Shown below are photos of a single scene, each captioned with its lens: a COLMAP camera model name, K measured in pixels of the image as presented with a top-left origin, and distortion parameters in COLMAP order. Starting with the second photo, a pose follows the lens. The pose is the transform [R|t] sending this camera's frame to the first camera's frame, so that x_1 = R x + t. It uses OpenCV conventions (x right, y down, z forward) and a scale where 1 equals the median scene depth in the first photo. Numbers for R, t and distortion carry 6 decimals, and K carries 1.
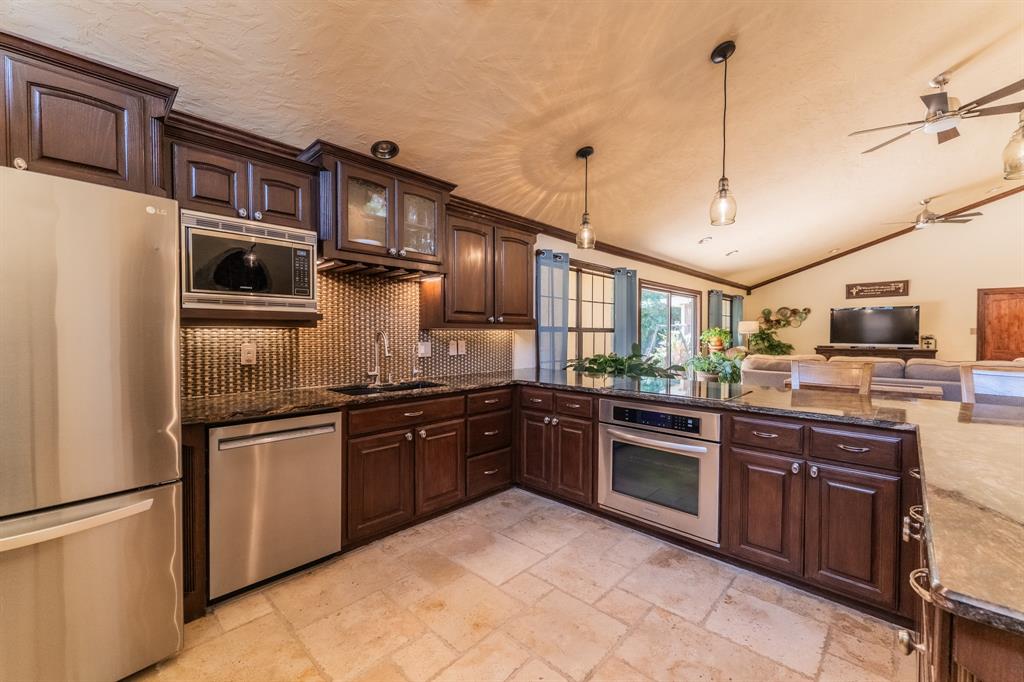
lens RADIAL K [[421.5, 0, 479.1], [0, 421.5, 340.3], [0, 0, 1]] dist [-0.027144, 0.001757]
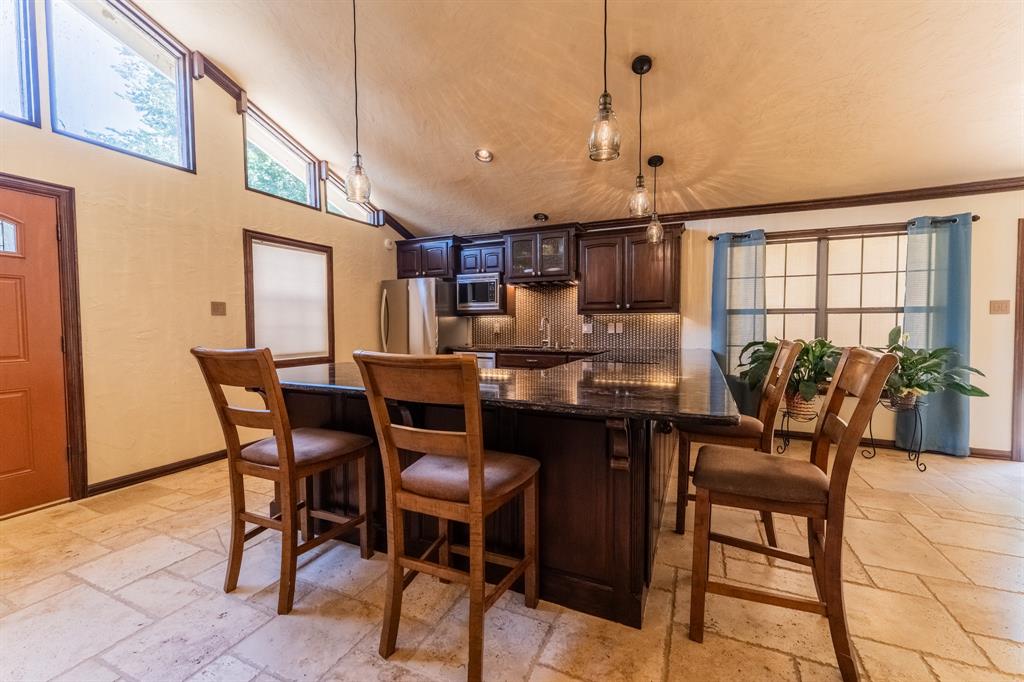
lens RADIAL K [[421.5, 0, 508.1], [0, 421.5, 344.5], [0, 0, 1]] dist [-0.027144, 0.001757]
pose [[0.319305, 0.038728, -0.946860, 1.206599], [-0.010806, 0.999248, 0.037226, 0.026131], [0.947590, -0.001655, 0.319483, 0.228733]]
